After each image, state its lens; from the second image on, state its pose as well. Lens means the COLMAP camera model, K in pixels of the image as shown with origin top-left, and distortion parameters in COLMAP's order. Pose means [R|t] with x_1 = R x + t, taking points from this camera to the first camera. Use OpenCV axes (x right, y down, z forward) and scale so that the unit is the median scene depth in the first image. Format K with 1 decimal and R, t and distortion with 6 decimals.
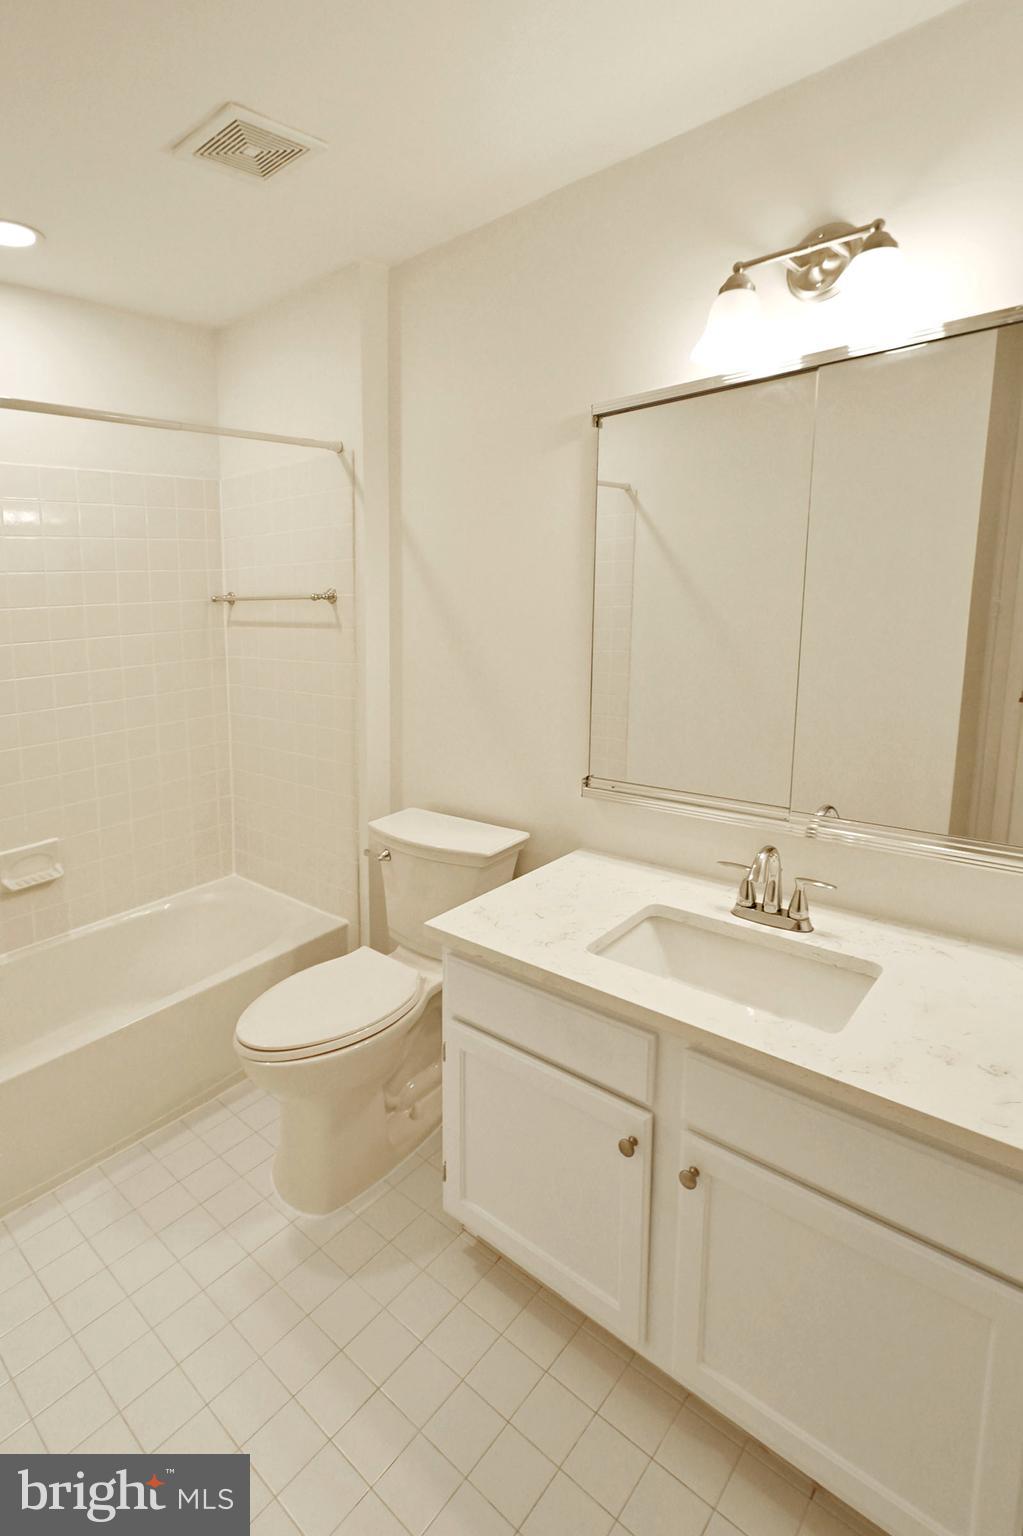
lens RADIAL K [[769.0, 0, 505.4], [0, 769.0, 832.5], [0, 0, 1]] dist [0.012677, 0.000098]
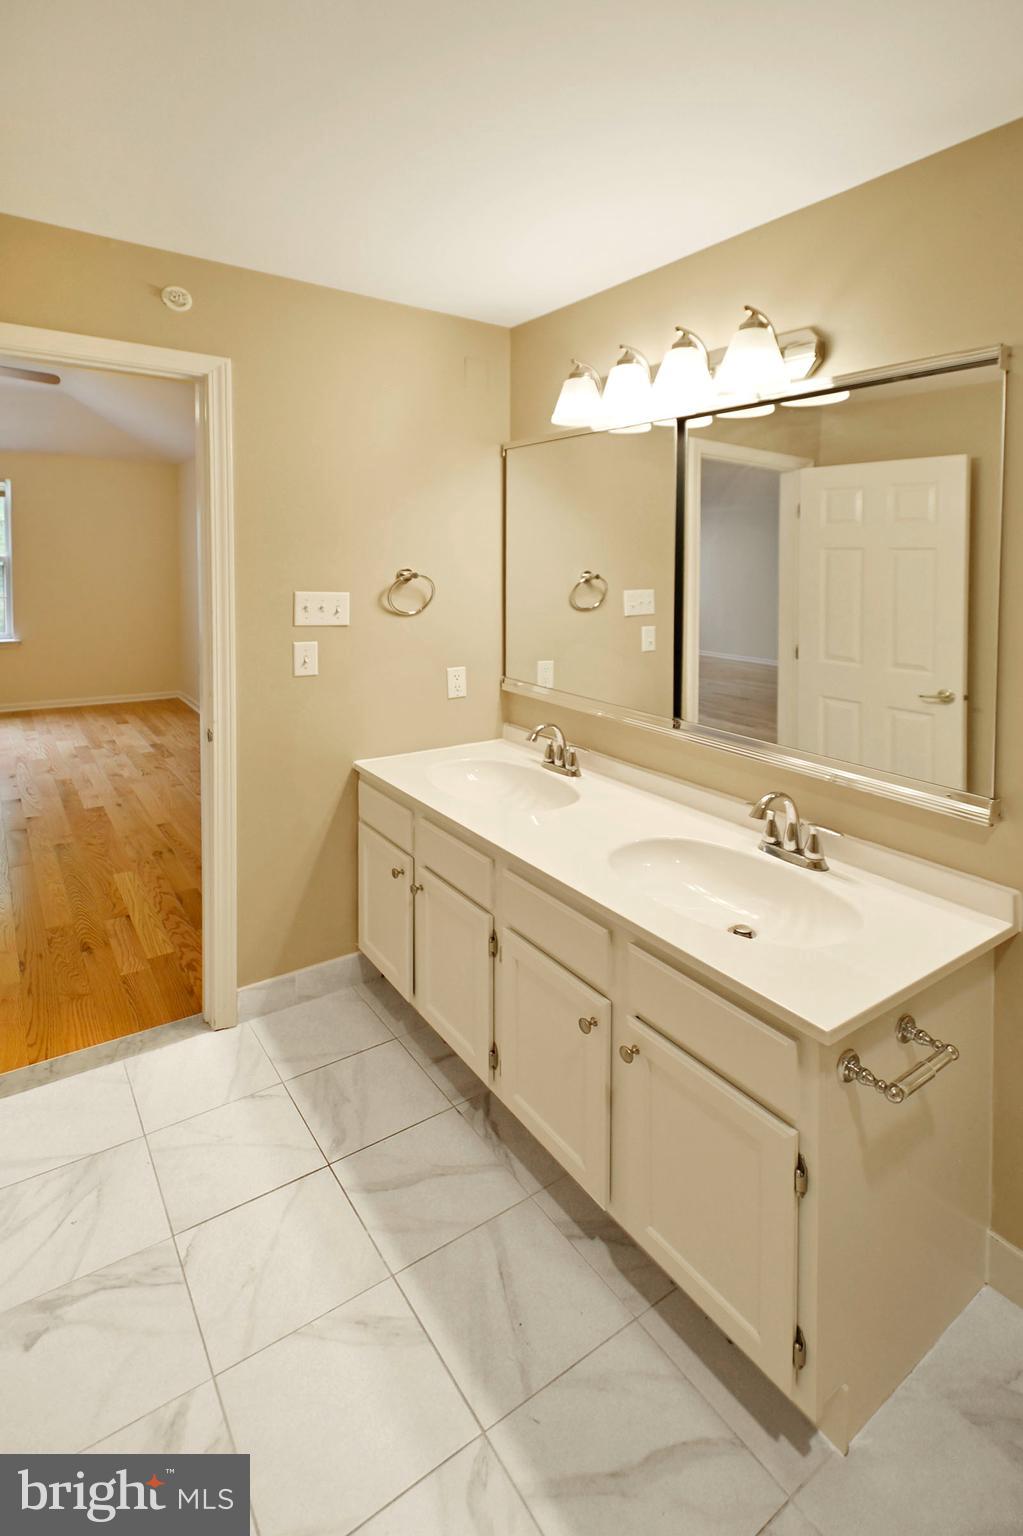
lens RADIAL K [[769.0, 0, 505.4], [0, 769.0, 832.5], [0, 0, 1]] dist [0.012677, 0.000098]
pose [[0.963849, 0.139425, -0.227057, 0.288120], [-0.132359, 0.990128, 0.046132, 0.069456], [0.231247, -0.014411, 0.972788, -0.253241]]
